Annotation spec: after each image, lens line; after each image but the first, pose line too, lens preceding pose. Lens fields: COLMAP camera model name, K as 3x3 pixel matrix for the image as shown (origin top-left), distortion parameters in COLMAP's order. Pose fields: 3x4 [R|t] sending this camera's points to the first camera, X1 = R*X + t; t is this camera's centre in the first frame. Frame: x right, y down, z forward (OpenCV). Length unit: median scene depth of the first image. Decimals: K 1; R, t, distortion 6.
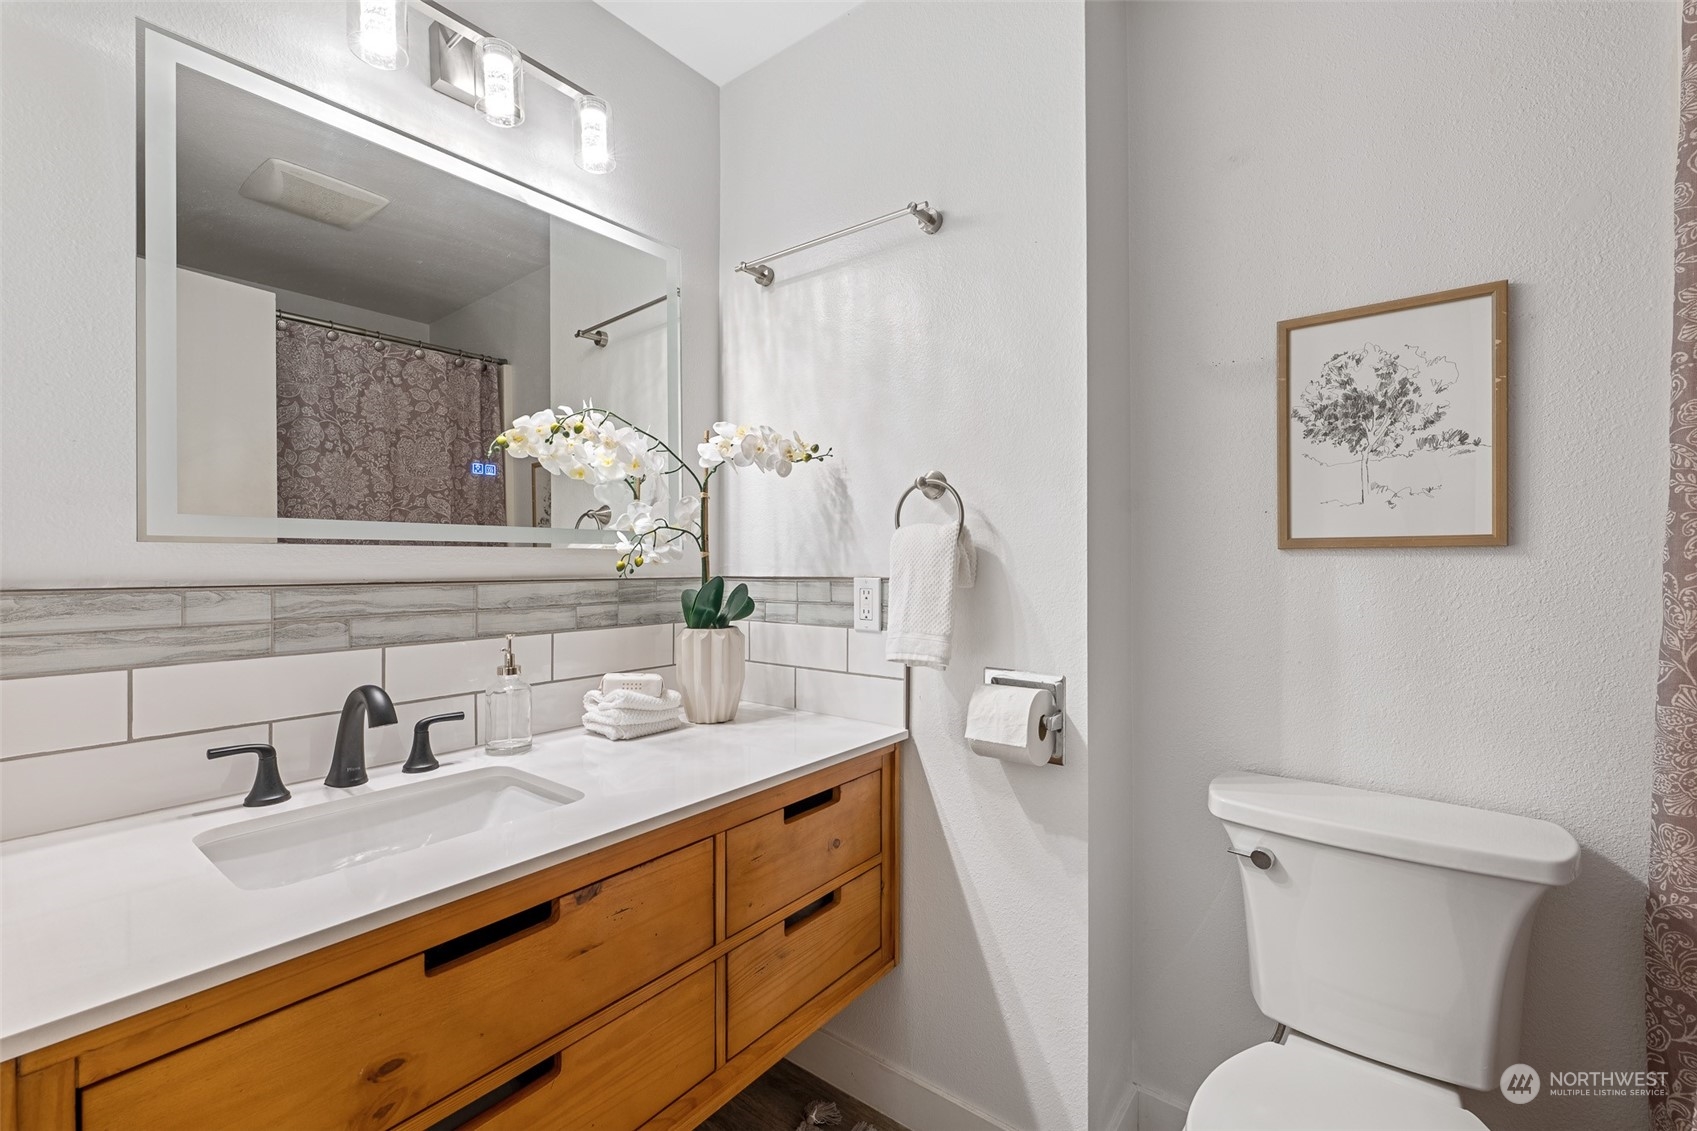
lens RADIAL K [[706.7, 0, 880.3], [0, 706.7, 556.1], [0, 0, 1]] dist [0.000699, -0.000033]
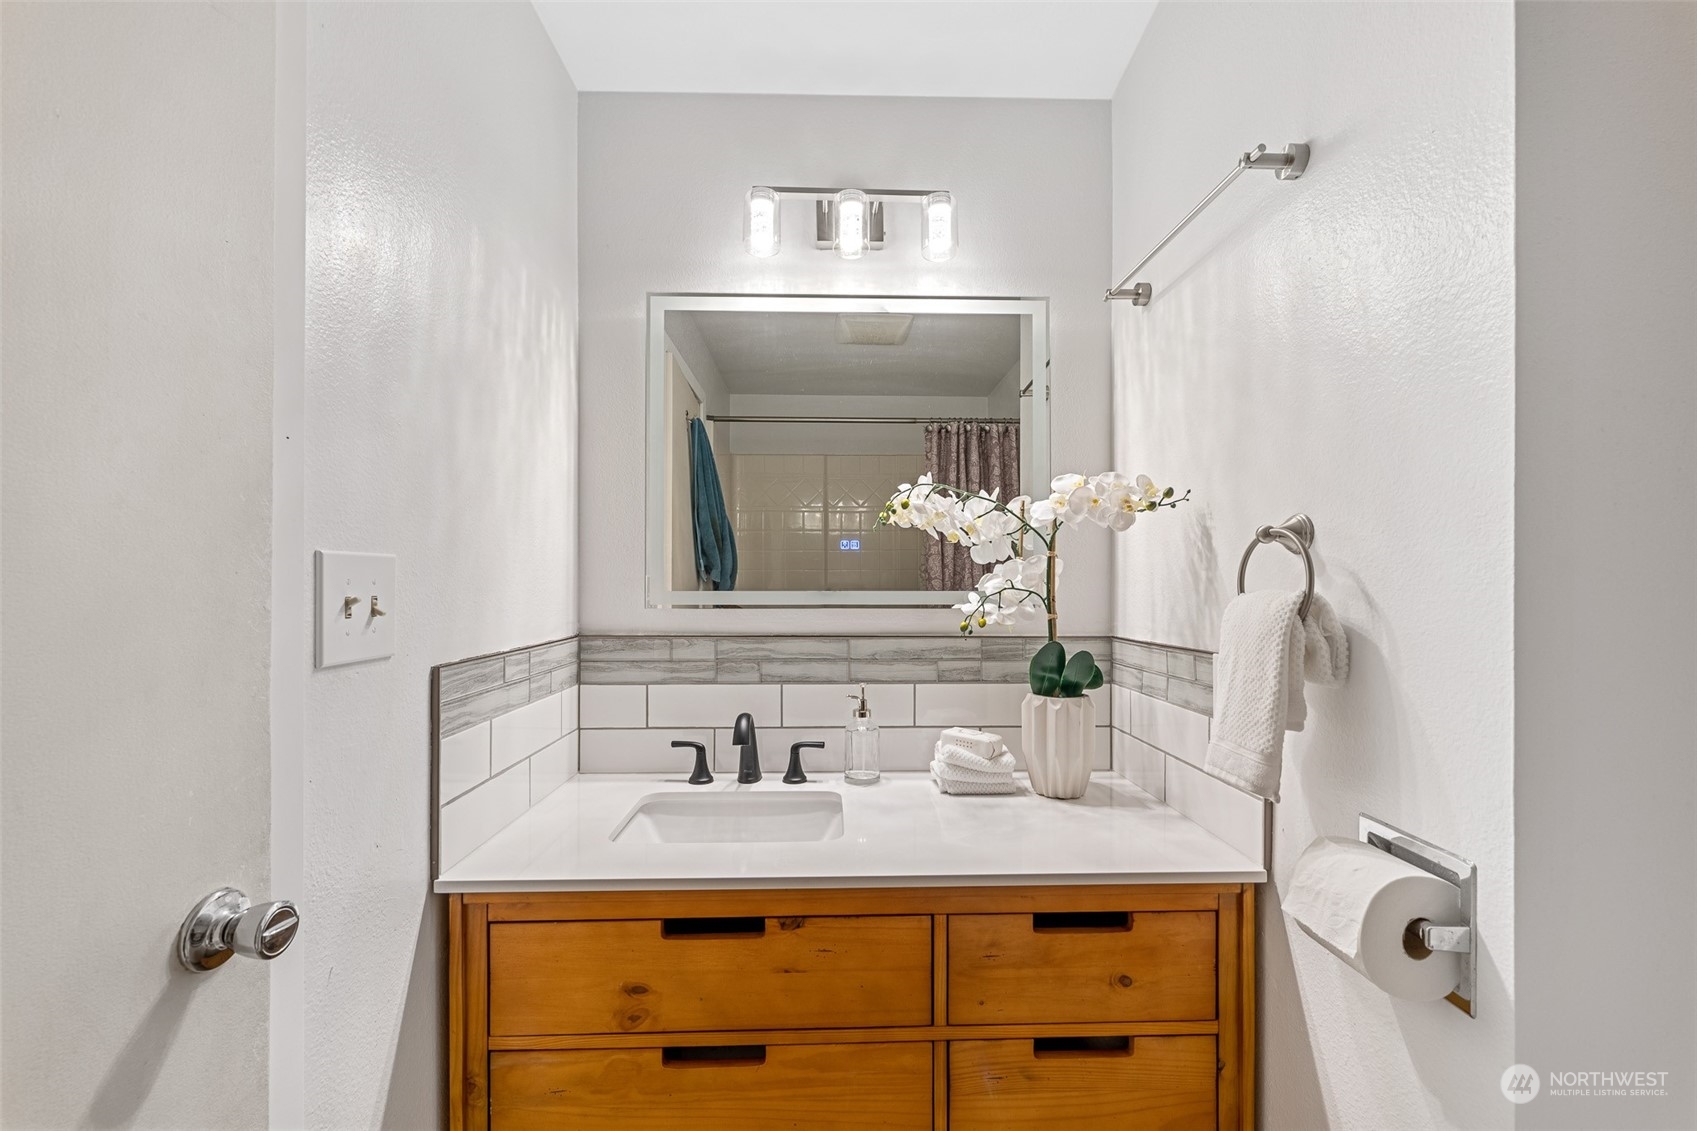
lens RADIAL K [[706.7, 0, 853.6], [0, 706.7, 579.3], [0, 0, 1]] dist [0.000699, -0.000033]
pose [[0.628248, -0.000609, -0.778013, 0.371362], [0.000718, 1.000000, -0.000203, -0.060198], [0.778013, -0.000432, 0.628248, 0.230230]]
